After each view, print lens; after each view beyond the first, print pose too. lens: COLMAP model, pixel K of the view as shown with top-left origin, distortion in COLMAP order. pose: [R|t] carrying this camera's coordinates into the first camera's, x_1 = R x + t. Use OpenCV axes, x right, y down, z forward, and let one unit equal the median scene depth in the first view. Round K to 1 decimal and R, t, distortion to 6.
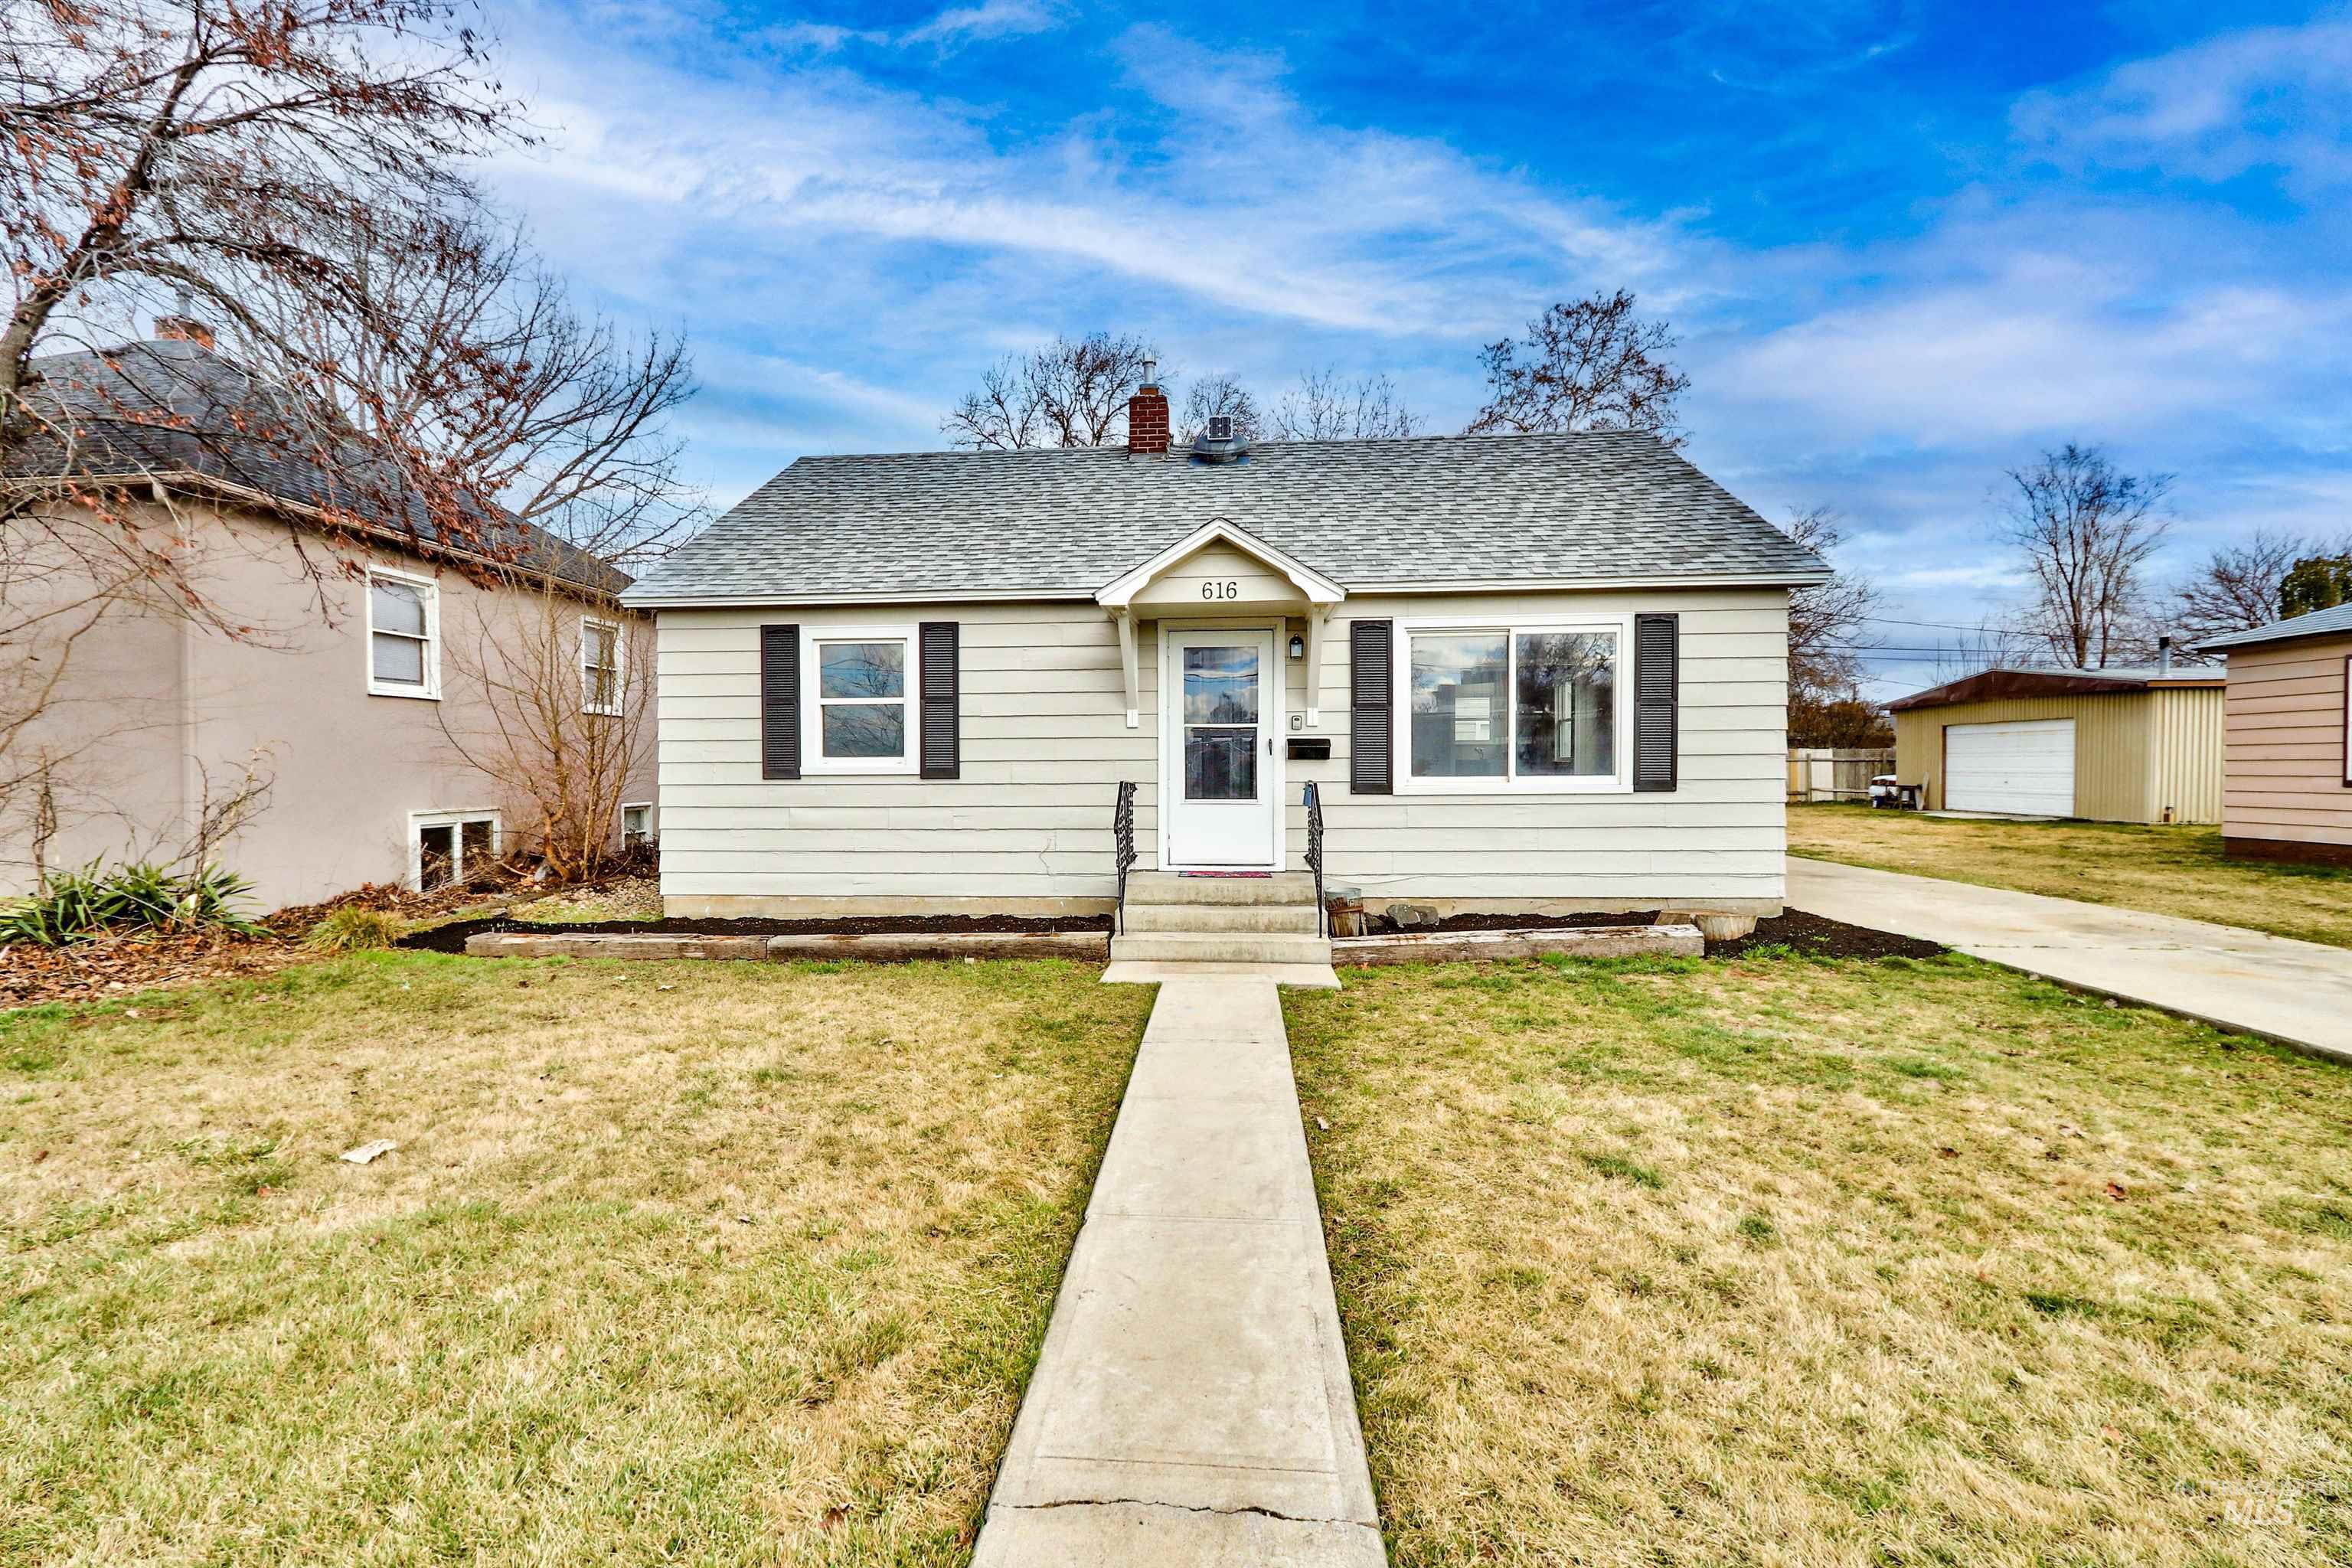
lens RADIAL K [[1044.6, 0, 1160.8], [0, 1044.6, 785.6], [0, 0, 1]] dist [-0.001313, -0.000477]
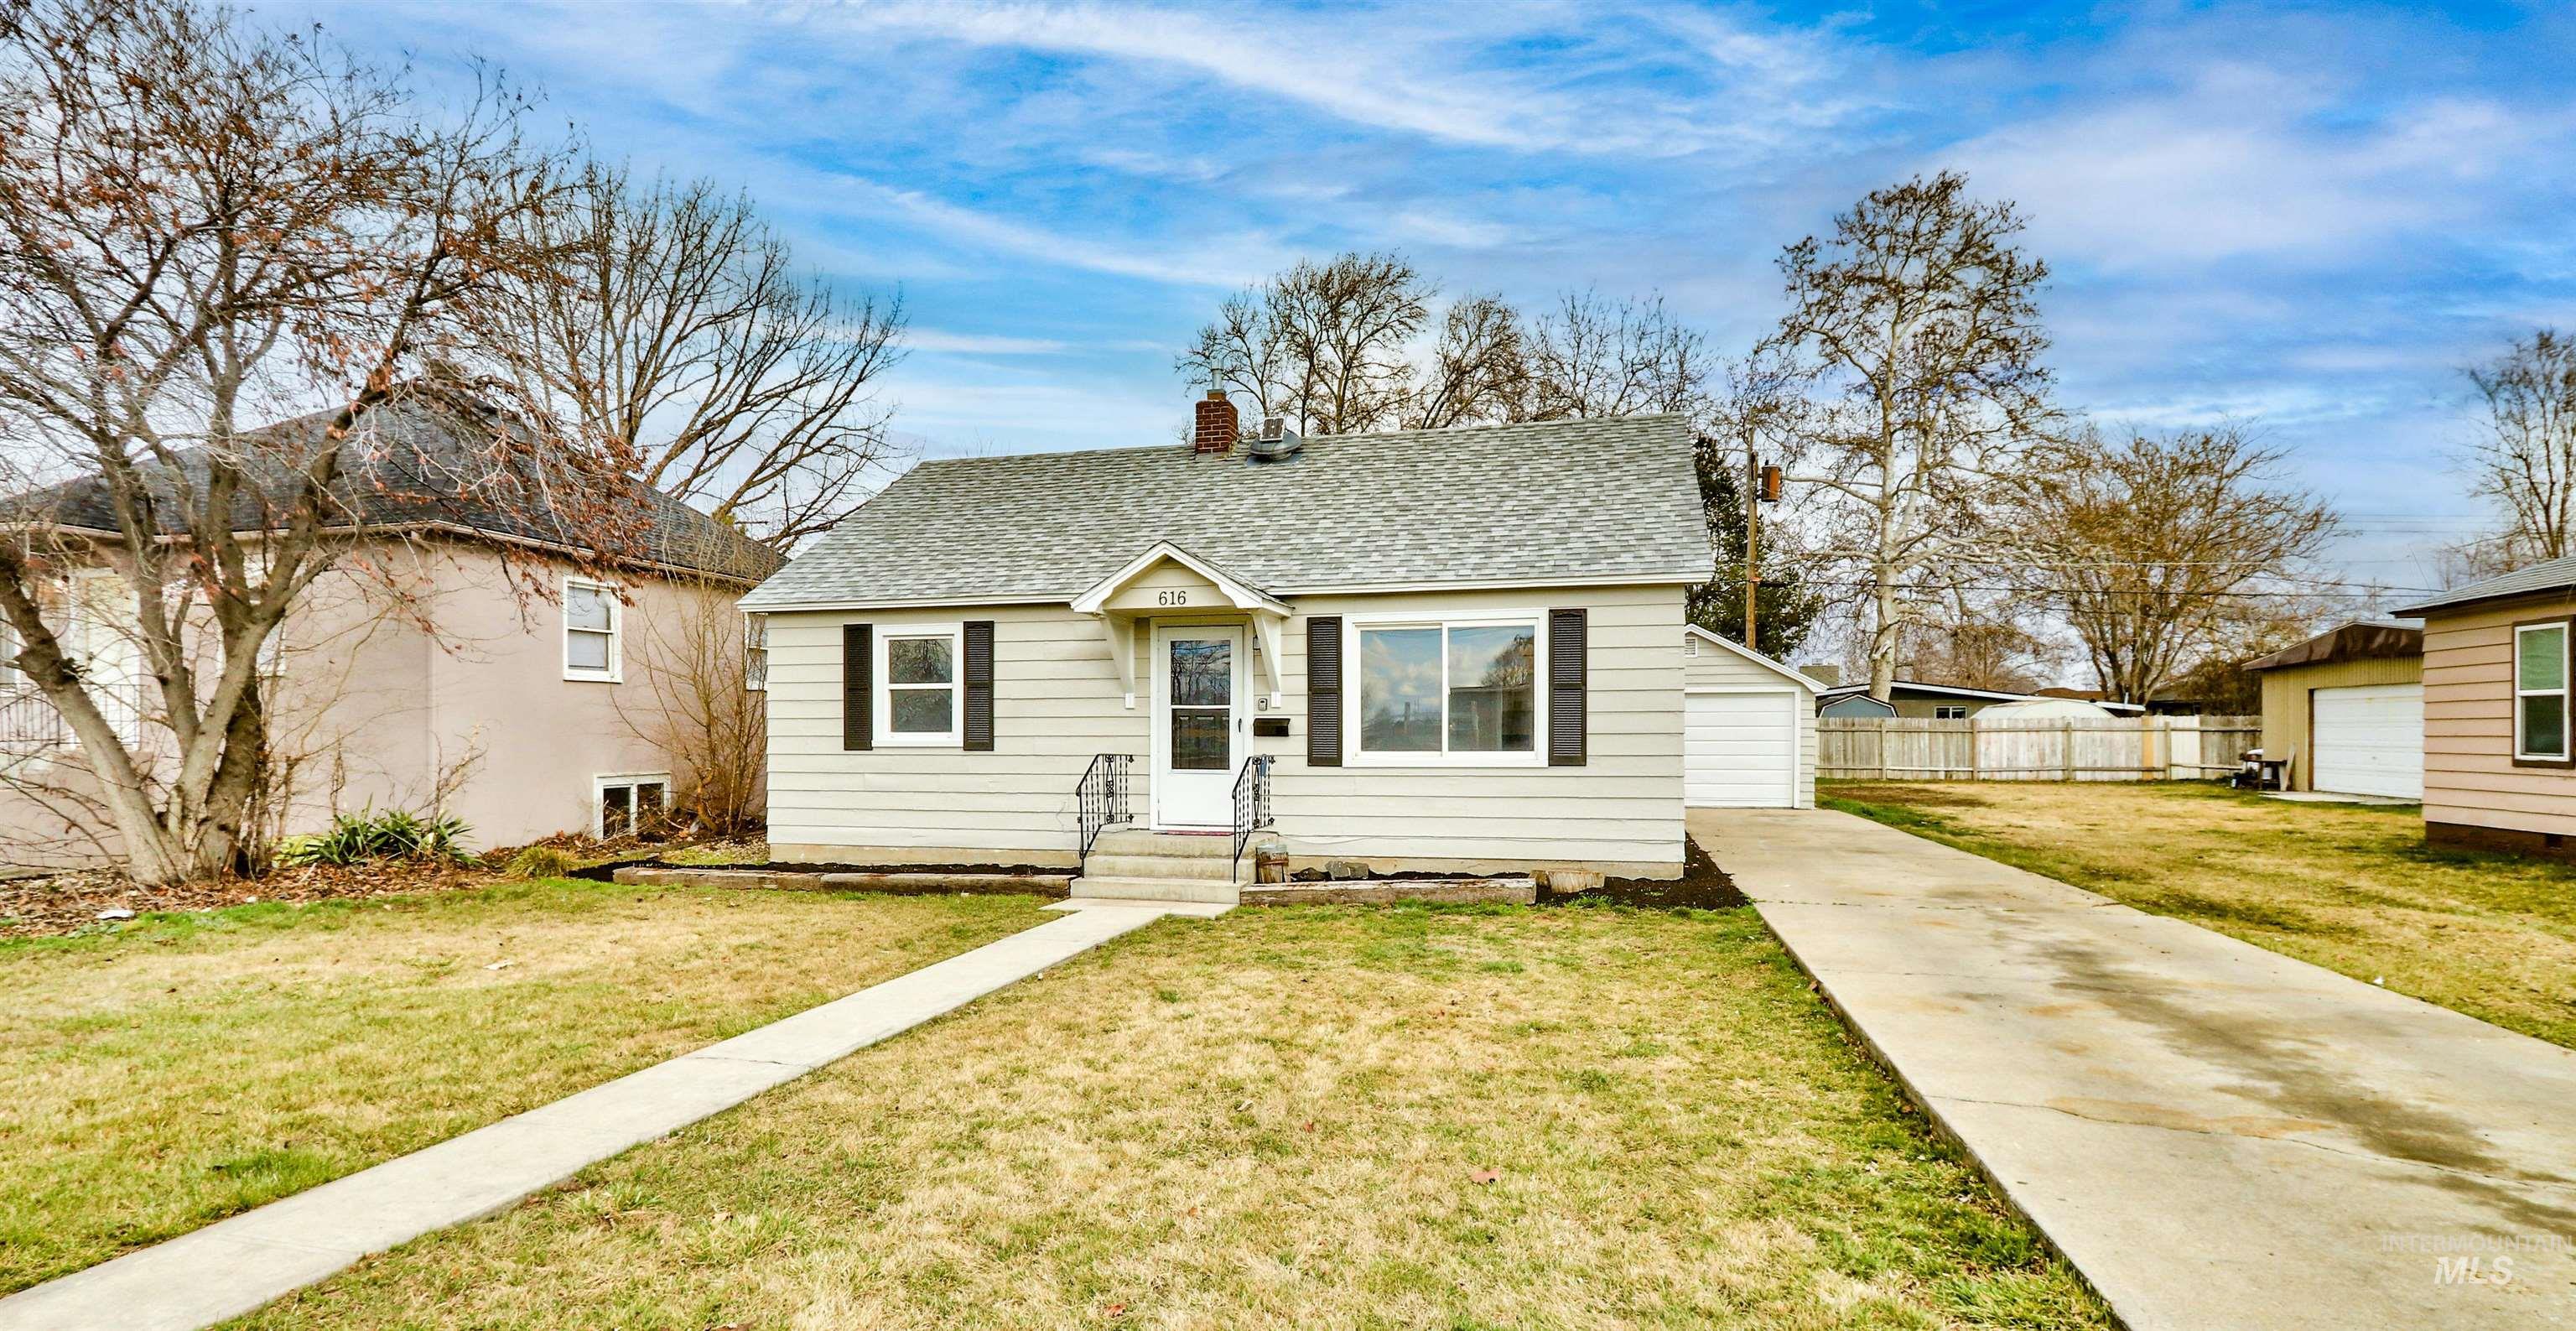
lens RADIAL K [[1236.1, 0, 1284.2], [0, 1236.1, 742.6], [0, 0, 1]] dist [0.003256, 0.000500]
pose [[0.986351, 0.004664, -0.164591, 0.370135], [-0.006099, 0.999948, -0.008210, -0.006190], [0.164544, 0.009102, 0.986328, -0.350252]]
